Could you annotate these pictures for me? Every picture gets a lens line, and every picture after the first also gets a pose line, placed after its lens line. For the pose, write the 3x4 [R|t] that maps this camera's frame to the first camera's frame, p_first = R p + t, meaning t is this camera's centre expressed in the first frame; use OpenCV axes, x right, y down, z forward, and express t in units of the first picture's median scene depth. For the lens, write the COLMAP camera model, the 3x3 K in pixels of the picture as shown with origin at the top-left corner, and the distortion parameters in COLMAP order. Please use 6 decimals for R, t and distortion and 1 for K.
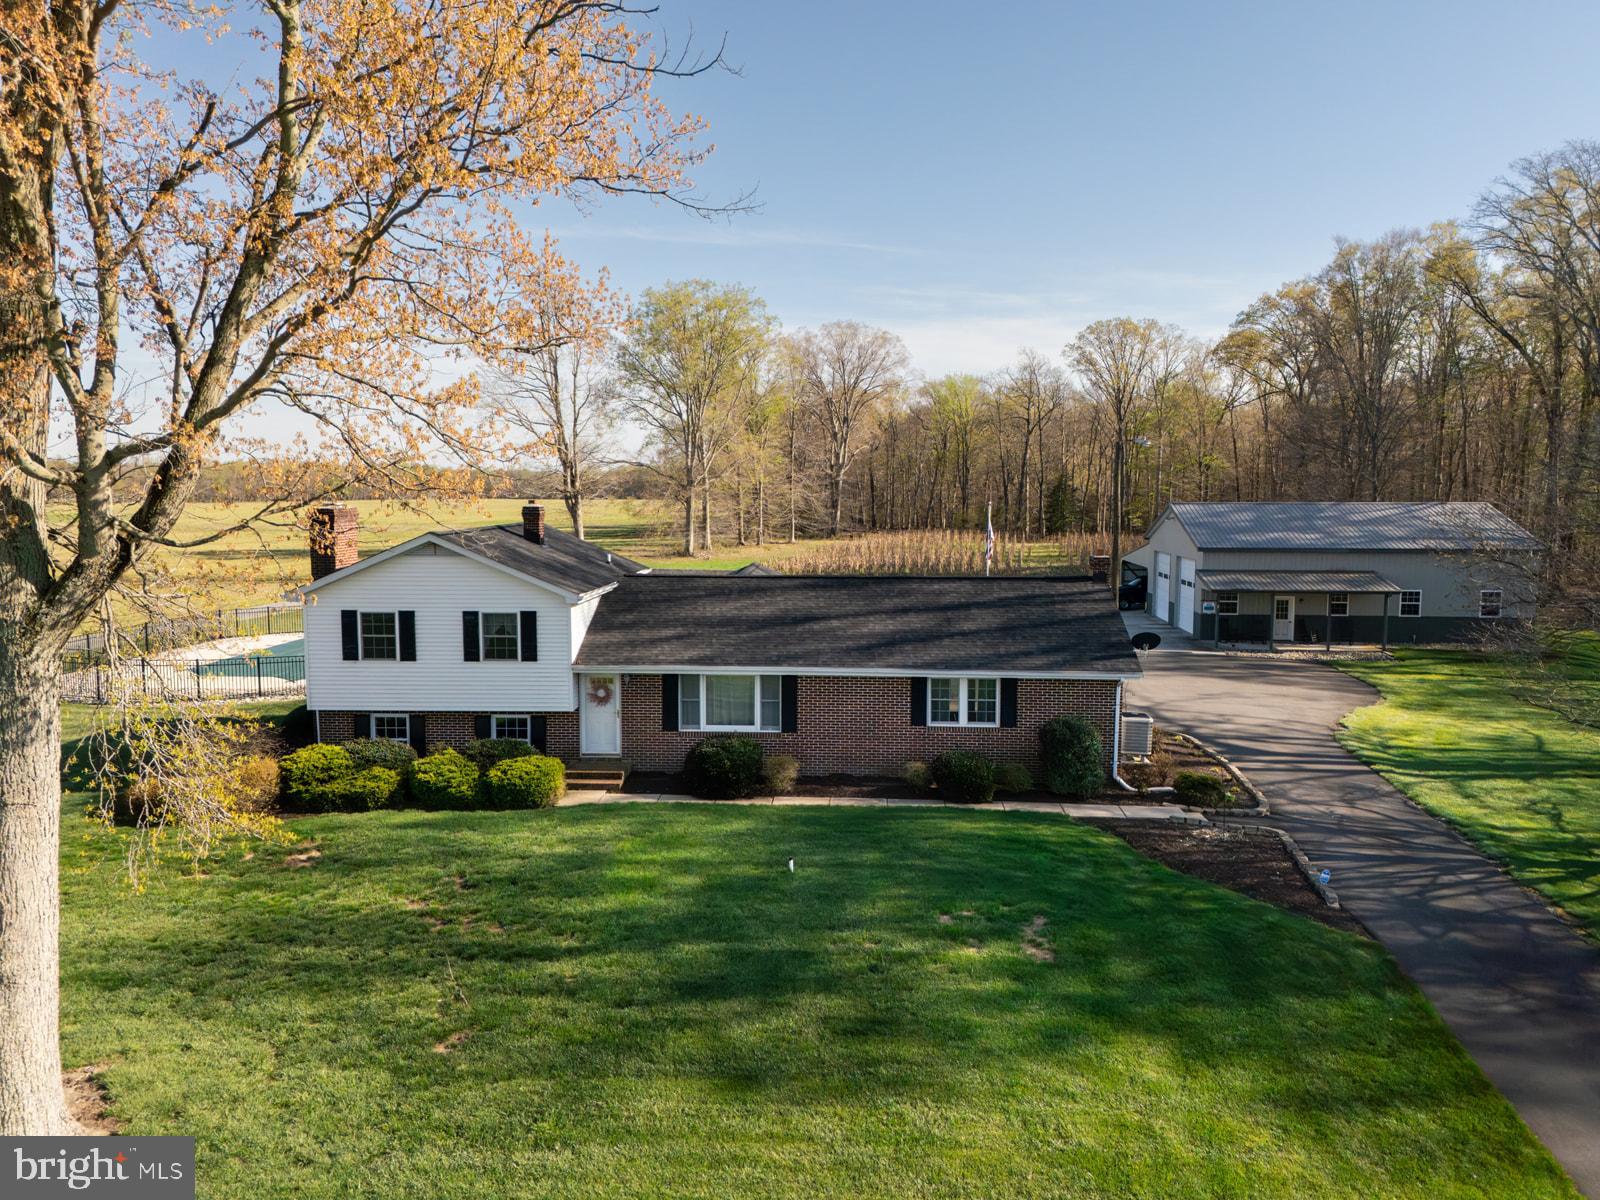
lens RADIAL K [[1174.8, 0, 815.1], [0, 1174.8, 589.6], [0, 0, 1]] dist [0.072518, -0.065735]
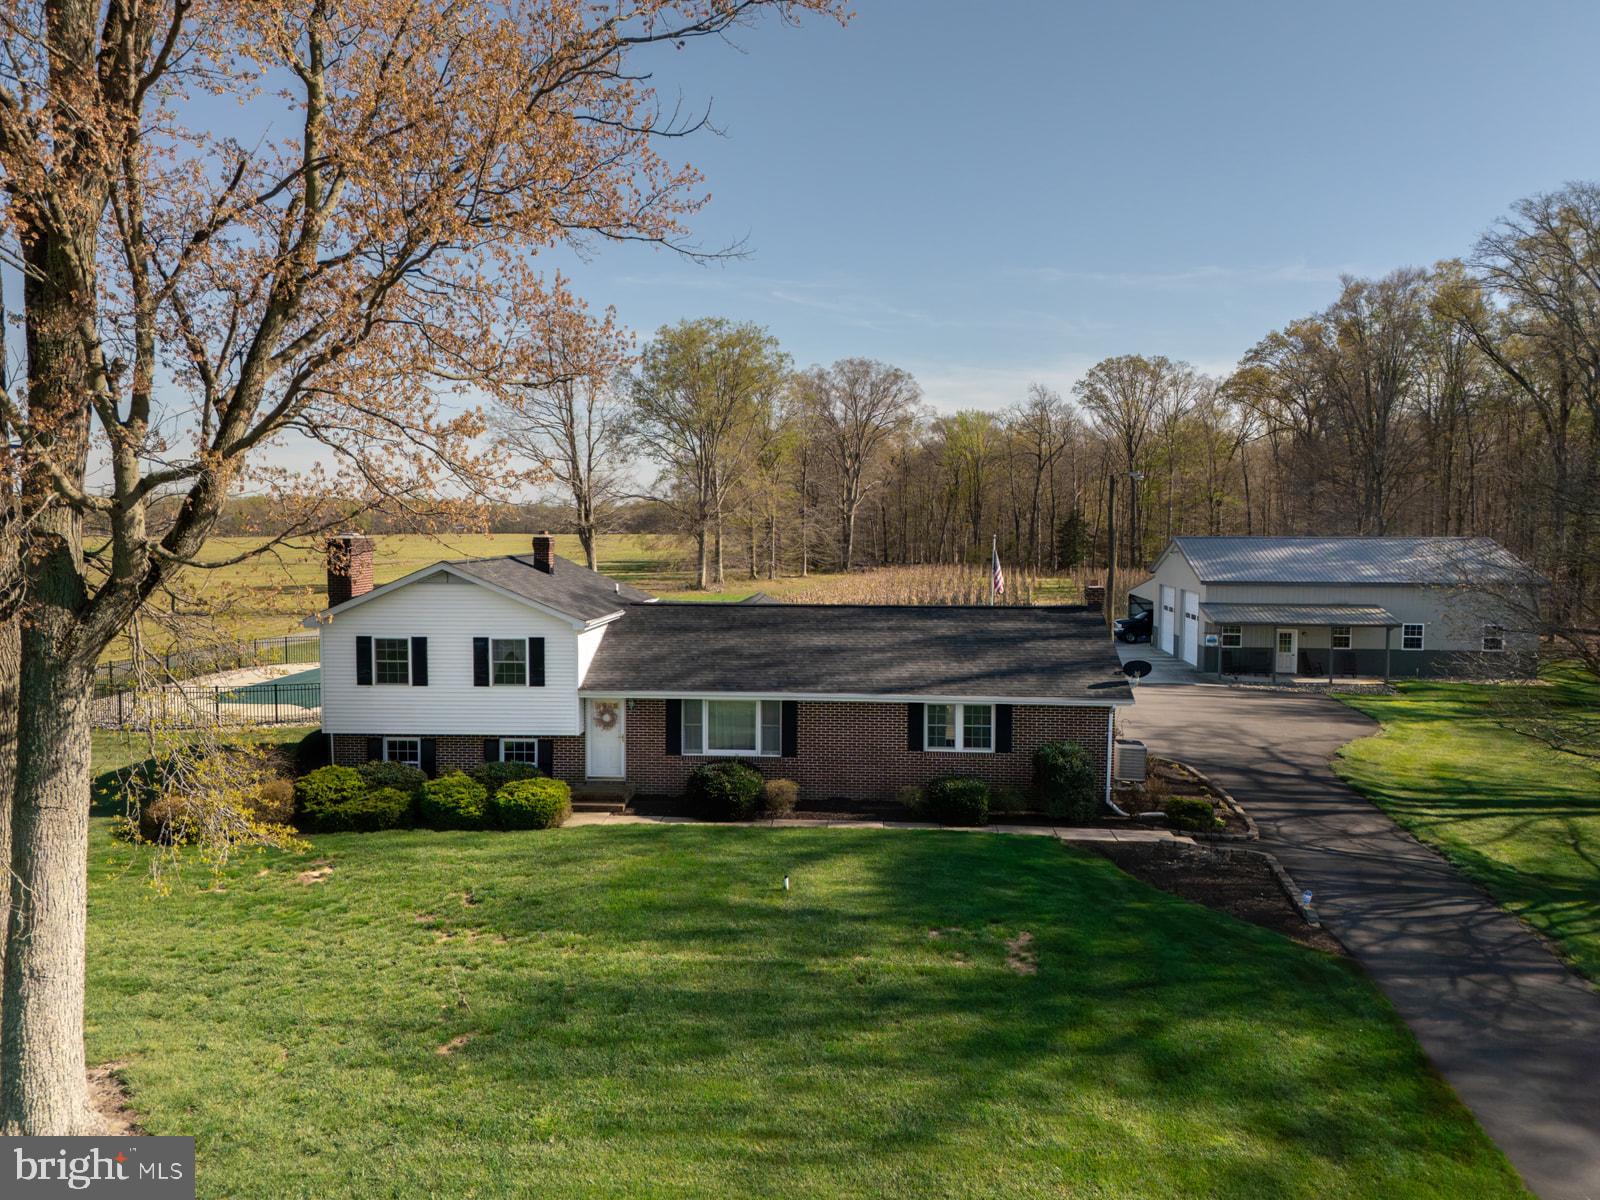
lens RADIAL K [[1174.8, 0, 814.7], [0, 1174.8, 589.6], [0, 0, 1]] dist [0.072518, -0.065735]
pose [[0.999912, 0.002650, -0.012966, 0.013383], [-0.003037, 0.999549, -0.029893, 0.006447], [0.012881, 0.029929, 0.999469, -0.029572]]
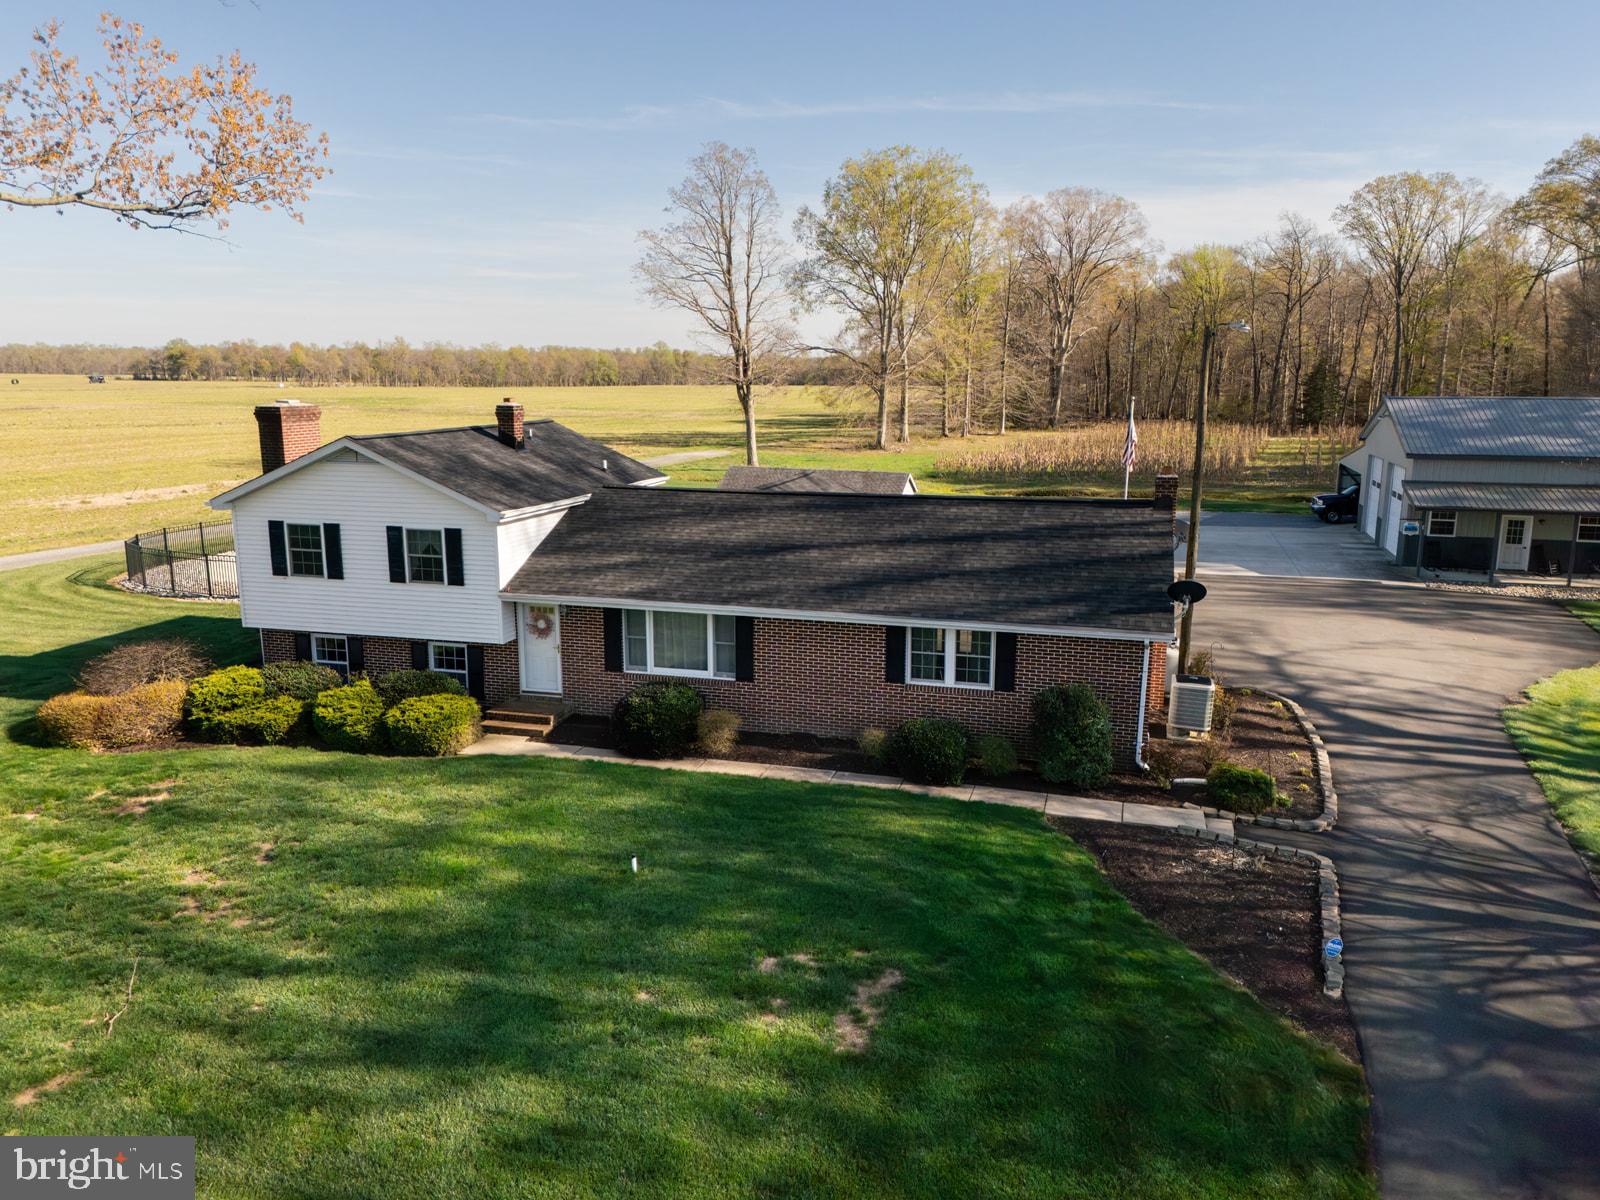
lens RADIAL K [[1174.8, 0, 810.8], [0, 1174.8, 598.3], [0, 0, 1]] dist [0.072518, -0.065735]
pose [[0.975571, 0.043291, -0.215377, 0.209713], [-0.020900, 0.994234, 0.105173, -0.028668], [0.218688, -0.098102, 0.970851, 0.202466]]
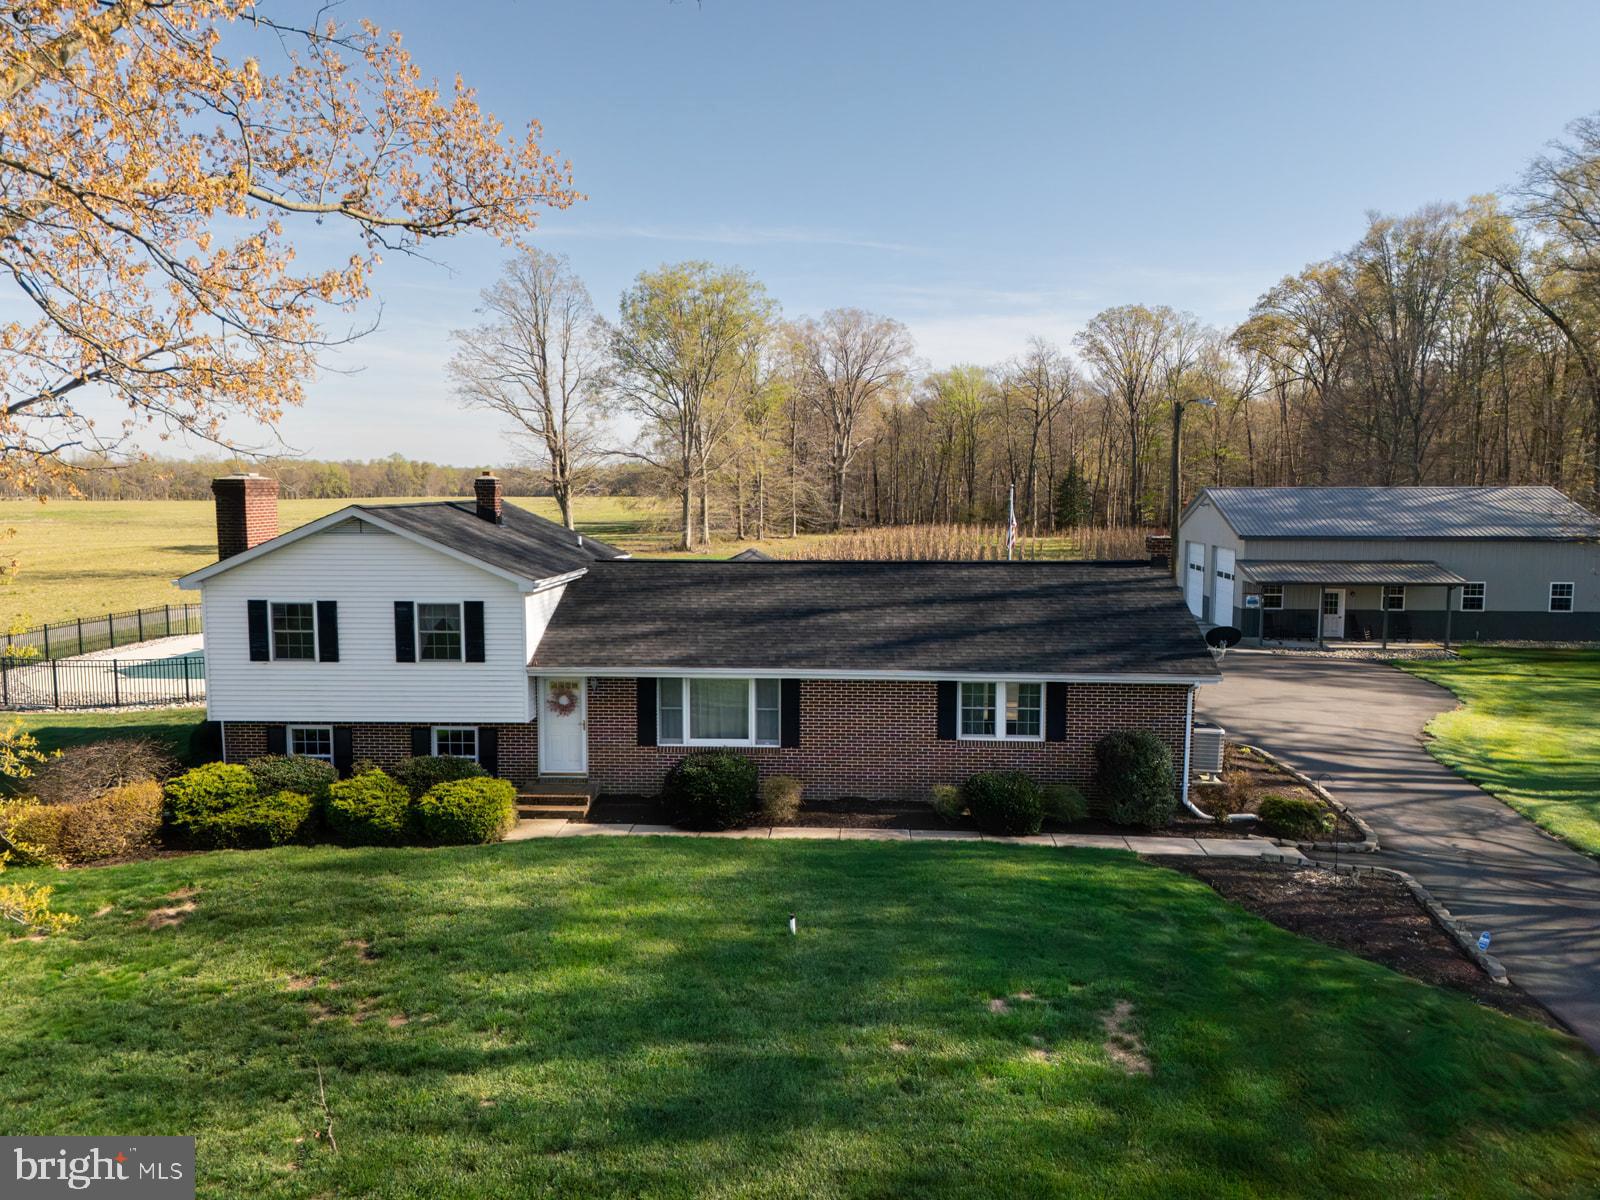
lens RADIAL K [[1174.8, 0, 813.5], [0, 1174.8, 593.6], [0, 0, 1]] dist [0.072518, -0.065735]
pose [[0.999996, -0.000809, -0.002614, -0.003600], [0.000821, 0.999989, 0.004669, 0.009296], [0.002611, -0.004671, 0.999986, 0.176496]]
